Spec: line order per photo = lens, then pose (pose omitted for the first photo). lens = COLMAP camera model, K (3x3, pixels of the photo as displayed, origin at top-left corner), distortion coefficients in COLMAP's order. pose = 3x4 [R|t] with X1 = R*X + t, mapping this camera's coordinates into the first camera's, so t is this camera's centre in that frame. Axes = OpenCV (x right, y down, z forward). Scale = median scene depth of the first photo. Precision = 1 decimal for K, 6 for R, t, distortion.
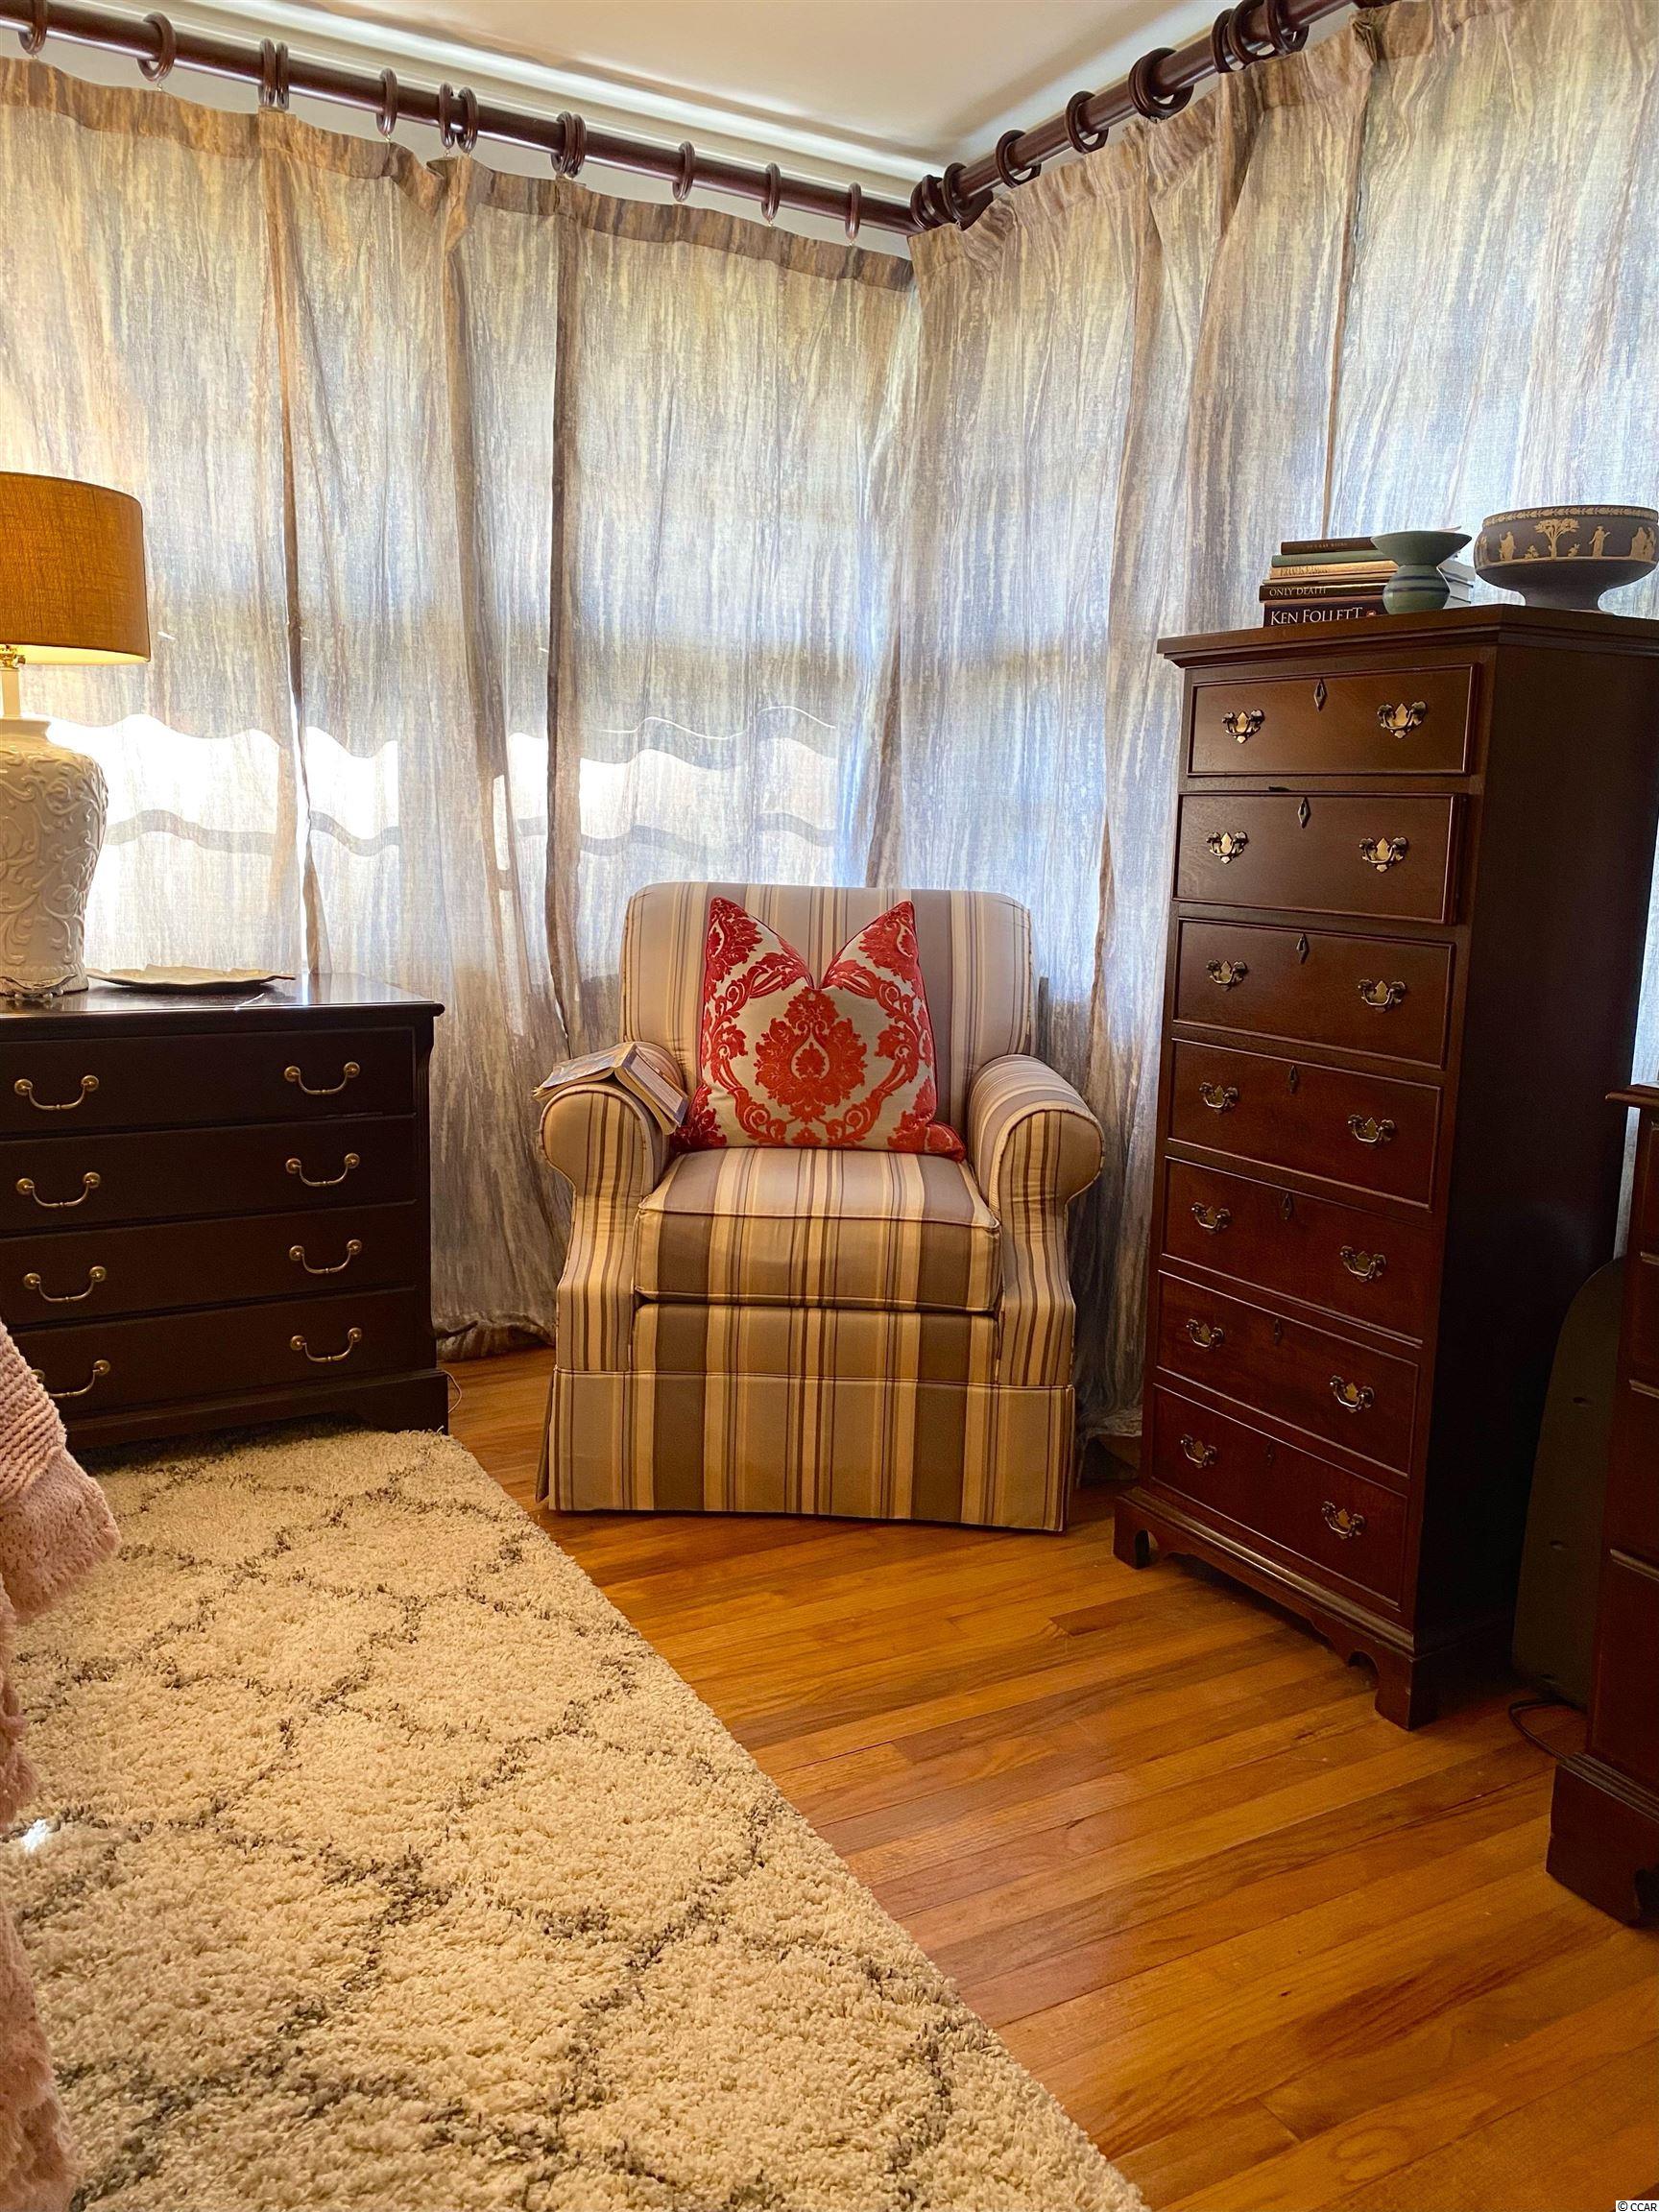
lens RADIAL K [[1698.4, 0, 828.9], [0, 1698.4, 1095.9], [0, 0, 1]] dist [0.036367, -0.030778]
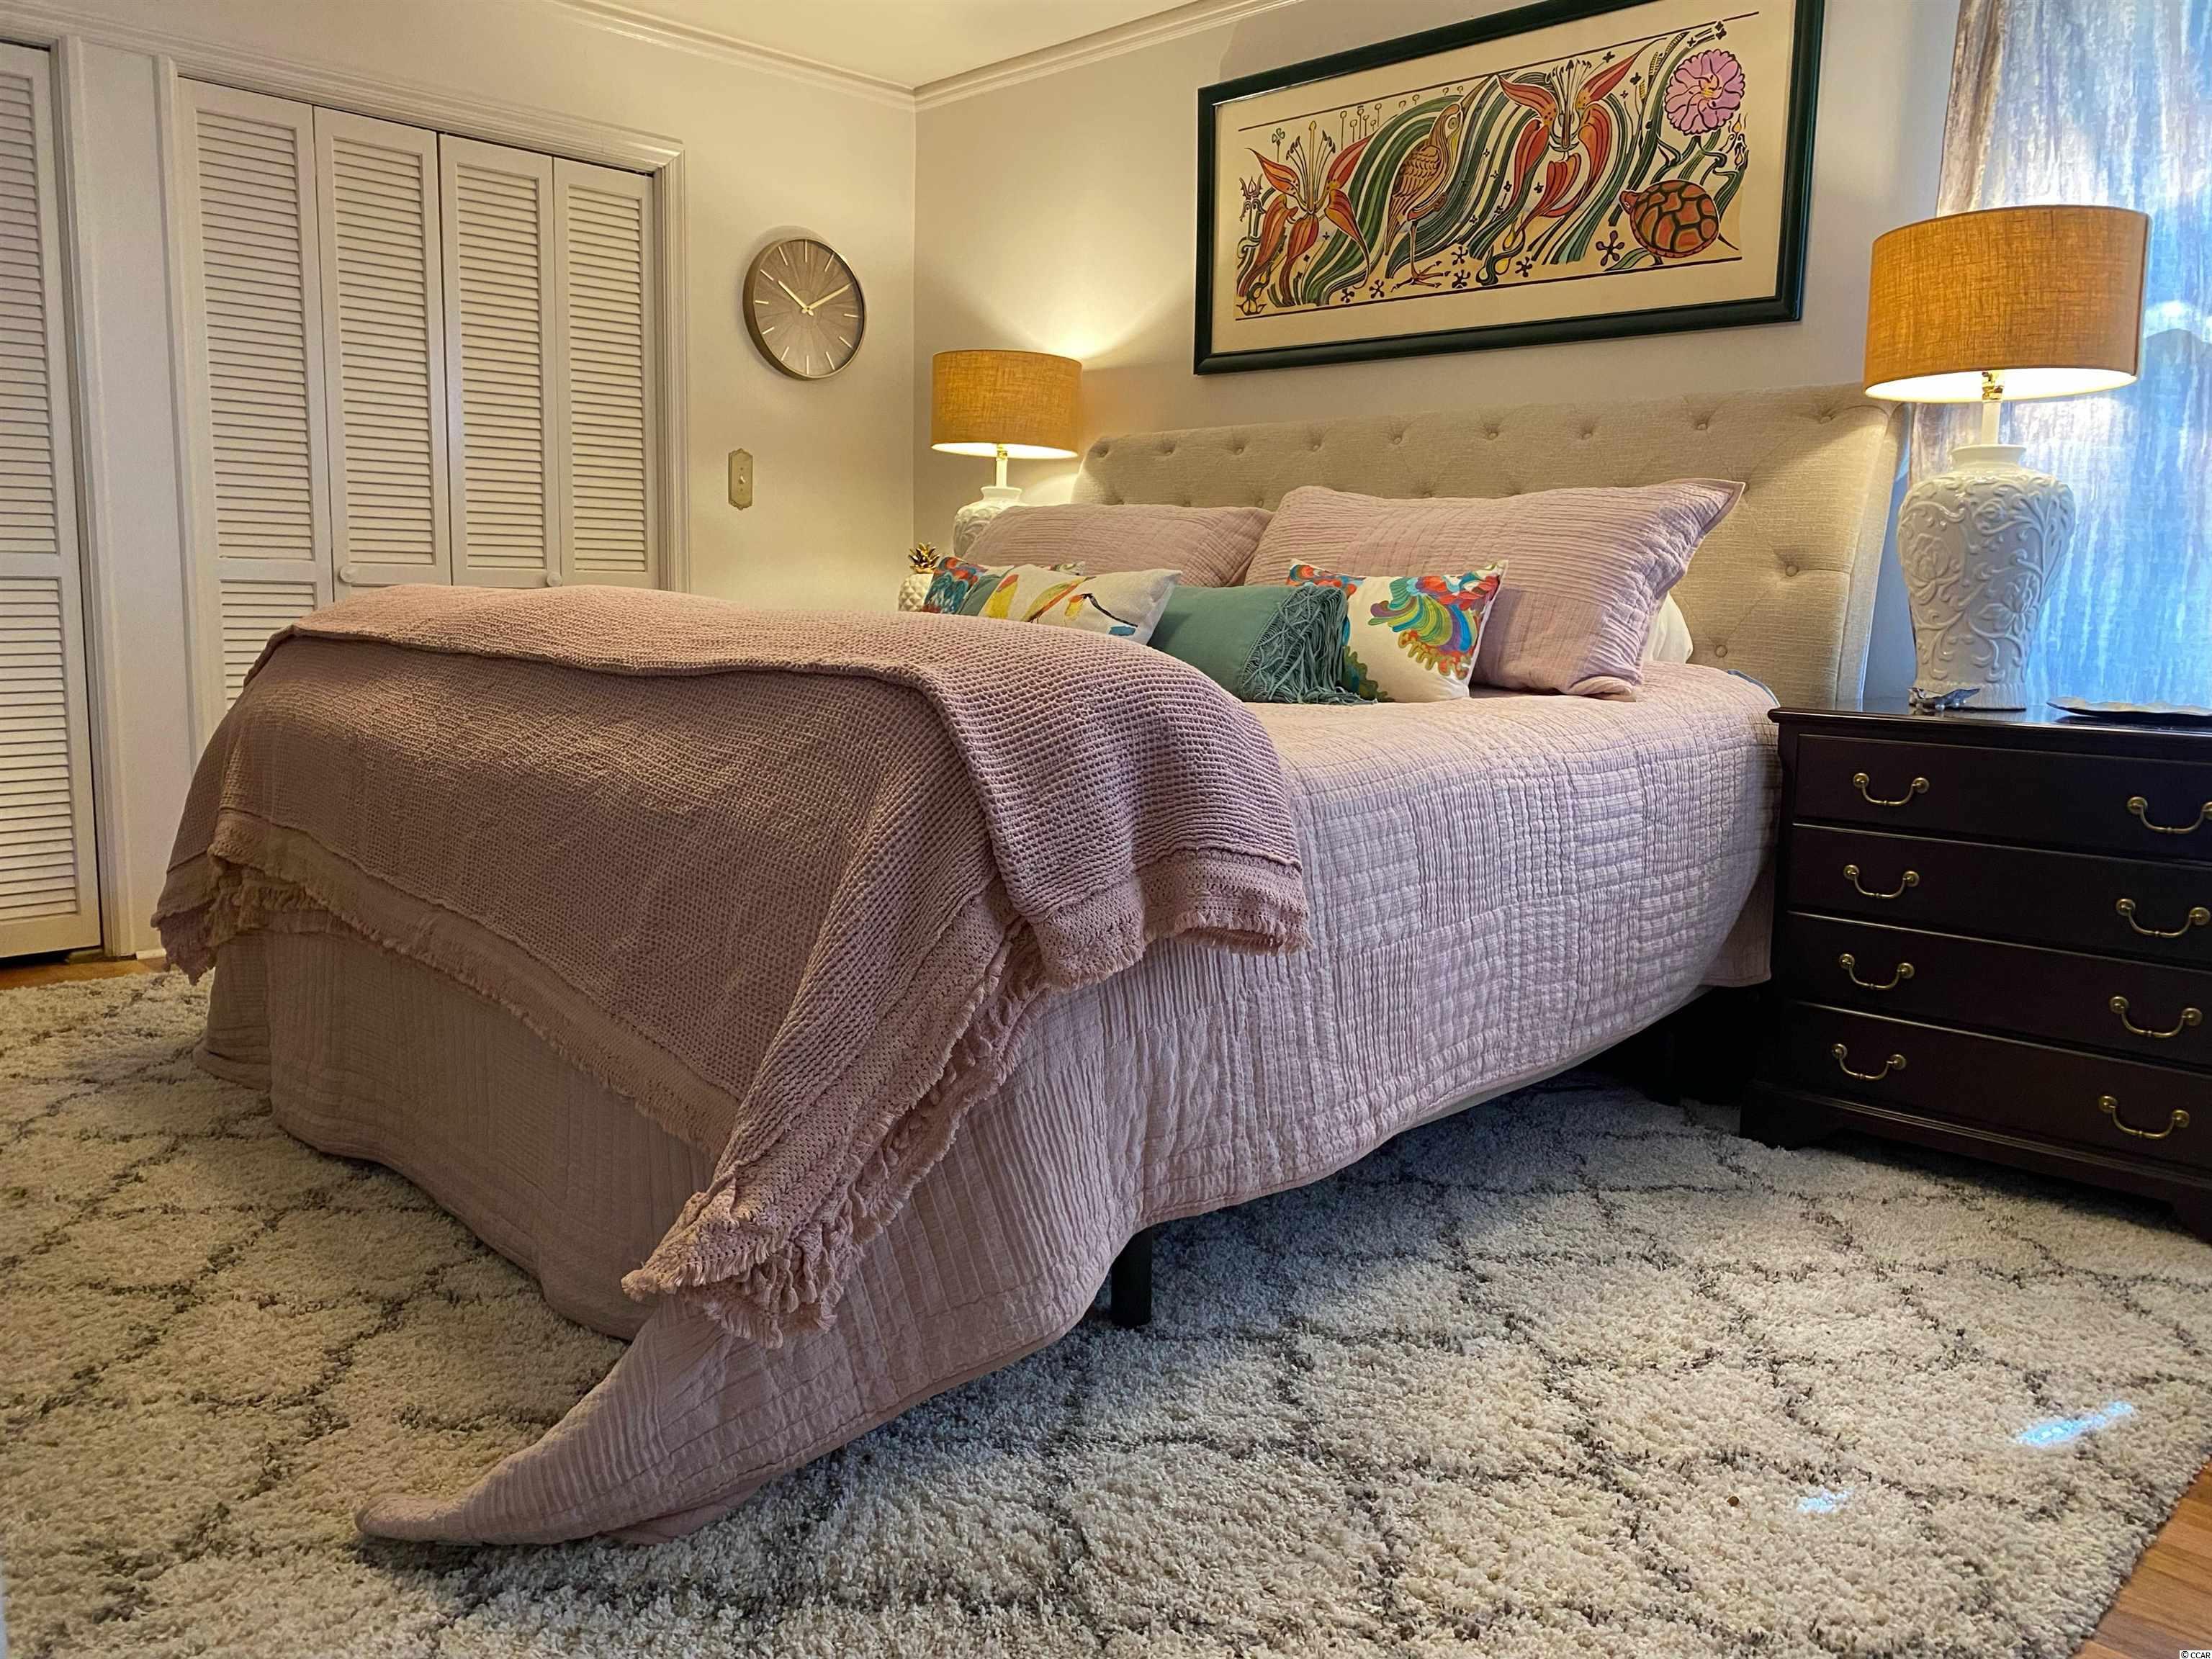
lens RADIAL K [[1698.4, 0, 1086.8], [0, 1698.4, 815.4], [0, 0, 1]] dist [0.036367, -0.030778]
pose [[0.272231, 0.105038, -0.956482, 0.404545], [-0.168990, 0.983793, 0.059940, 0.032236], [0.947277, 0.145318, 0.285569, 0.210729]]
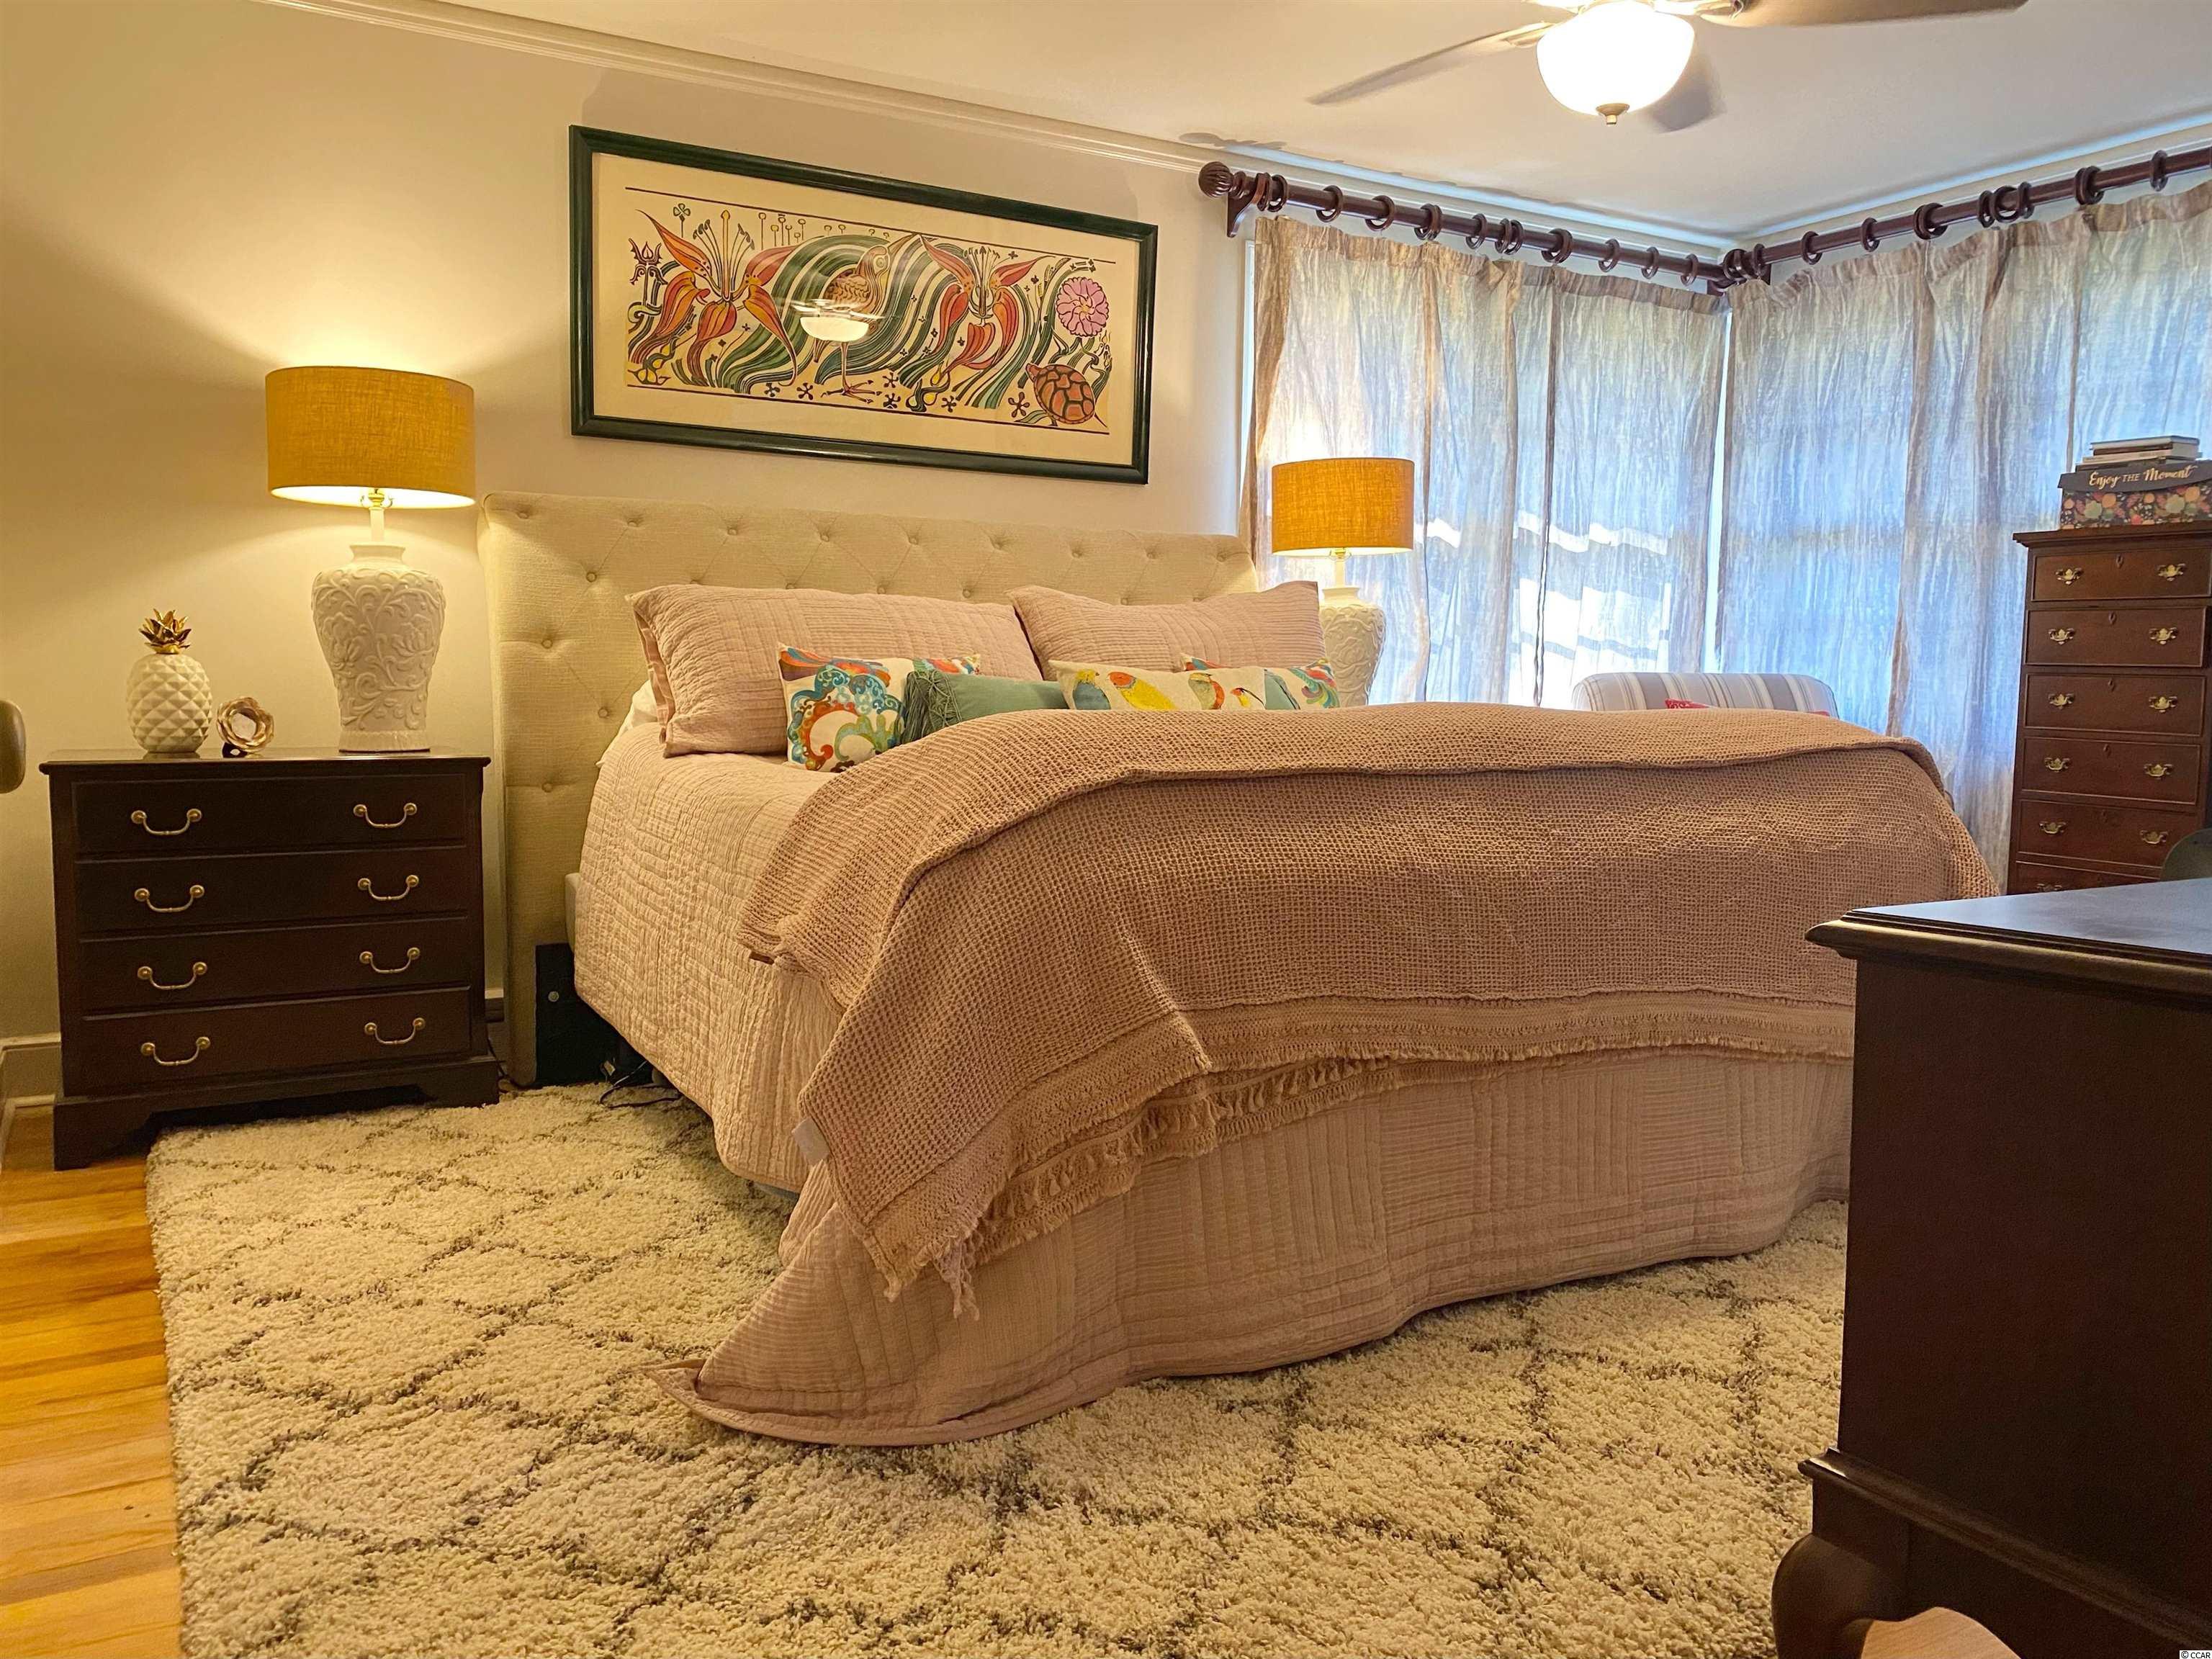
lens RADIAL K [[1698.4, 0, 1100.6], [0, 1698.4, 849.8], [0, 0, 1]] dist [0.036367, -0.030778]
pose [[0.999492, -0.020507, 0.024408, -0.734077], [0.021717, 0.998494, -0.050387, 0.138475], [-0.023338, 0.050892, 0.998431, -0.738369]]
